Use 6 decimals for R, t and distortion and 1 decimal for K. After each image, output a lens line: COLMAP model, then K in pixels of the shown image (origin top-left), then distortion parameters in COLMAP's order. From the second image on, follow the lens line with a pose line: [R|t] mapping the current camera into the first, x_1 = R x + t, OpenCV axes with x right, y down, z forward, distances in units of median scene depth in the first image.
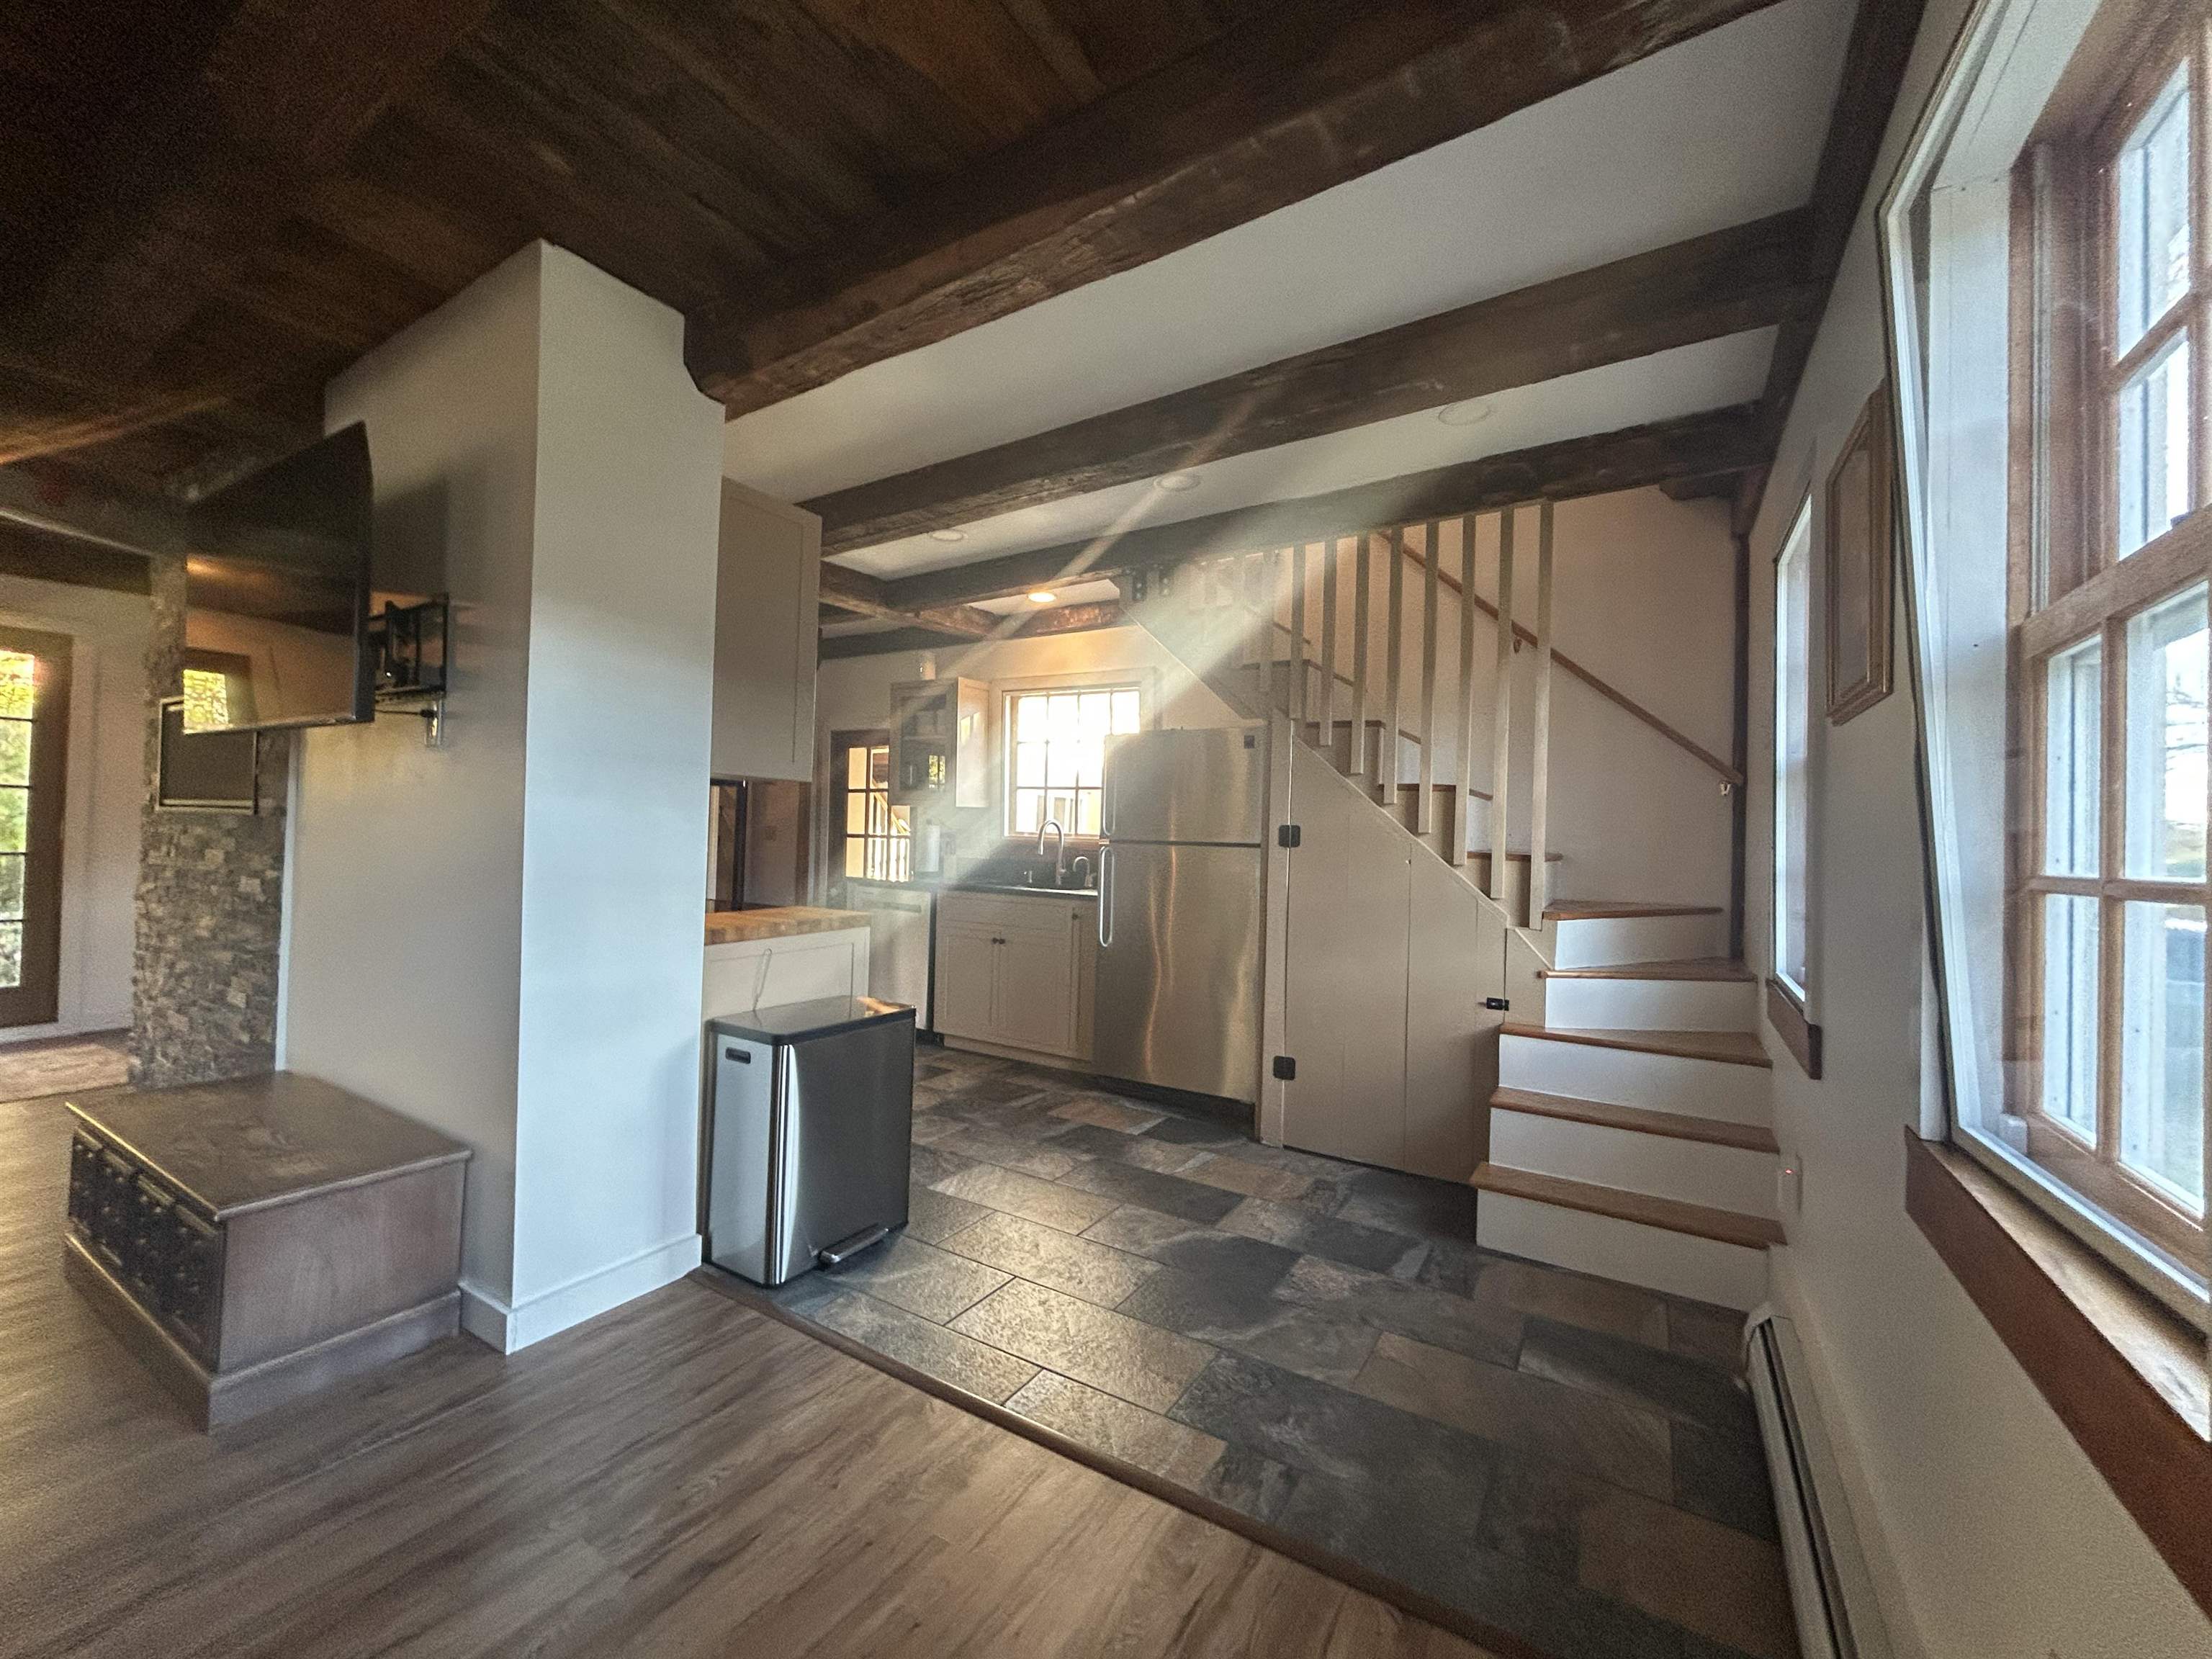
lens RADIAL K [[885.9, 0, 1105.6], [0, 885.9, 824.3], [0, 0, 1]] dist [-0.003511, -0.000382]
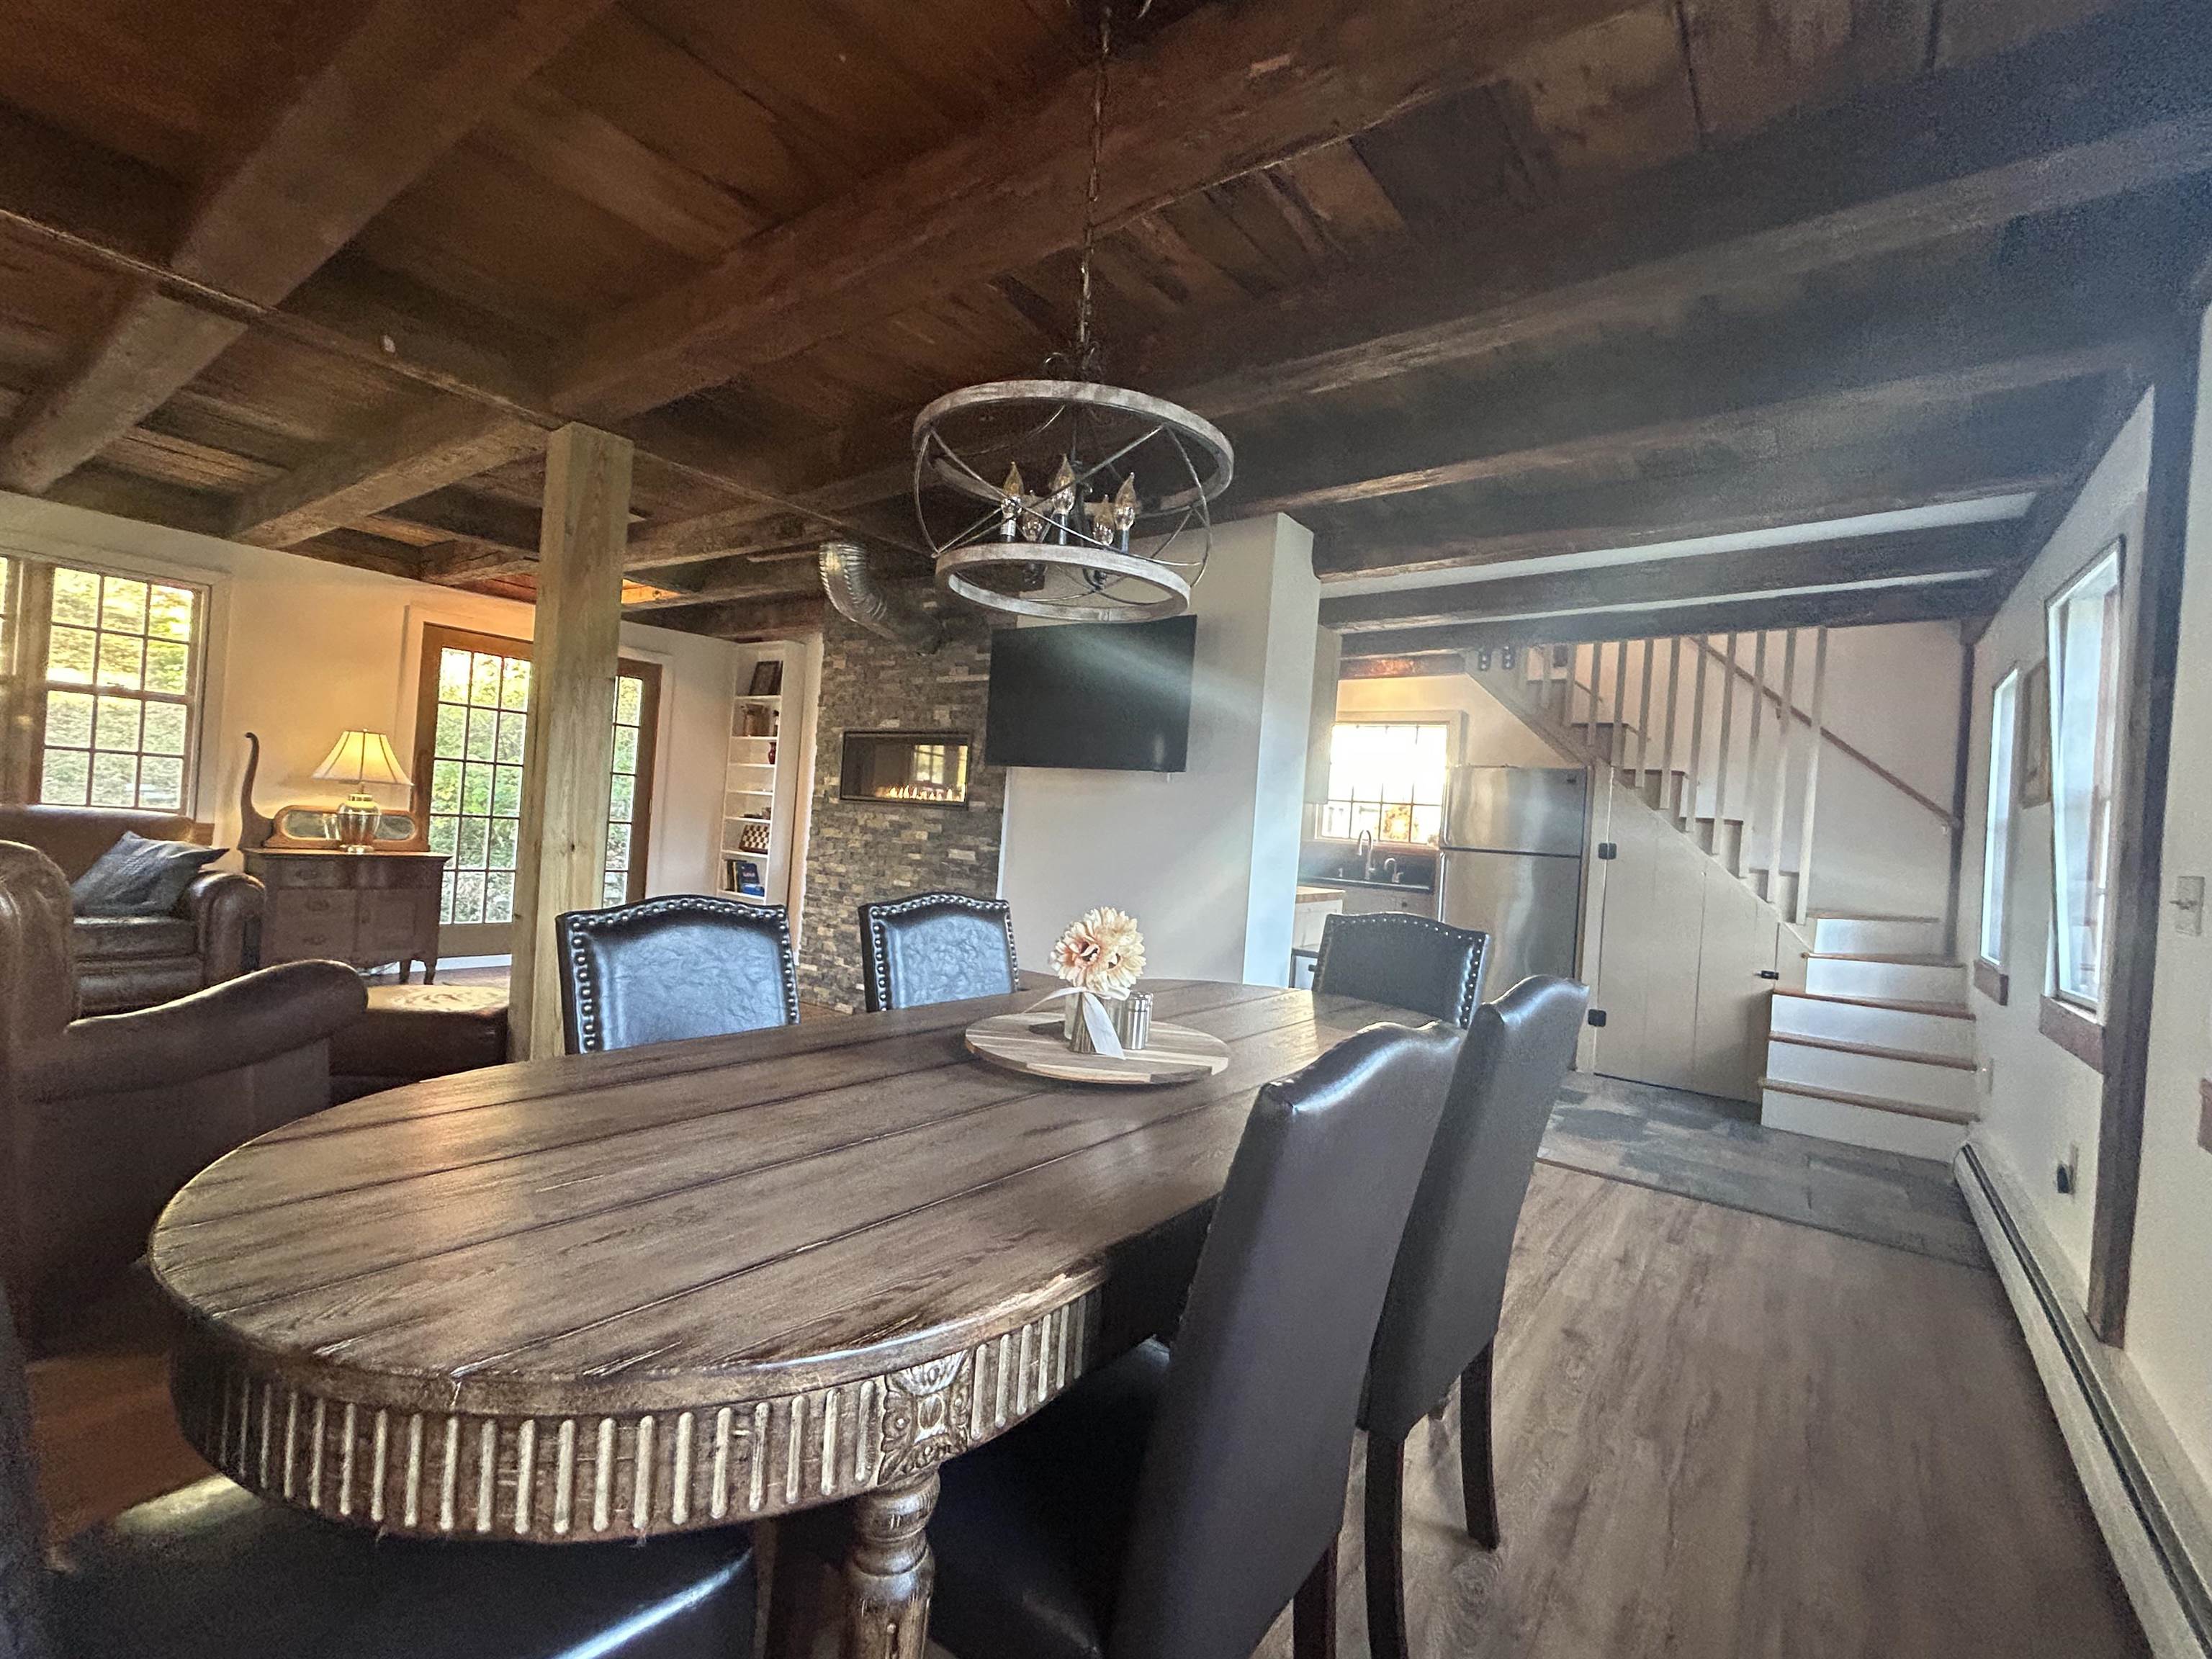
lens RADIAL K [[975.6, 0, 1110.0], [0, 975.6, 829.0], [0, 0, 1]] dist [0.001174, 0.000948]
pose [[0.995865, 0.041525, -0.080805, -0.495779], [-0.040760, 0.999107, 0.011100, -0.007352], [0.081194, -0.007761, 0.996668, -0.650102]]
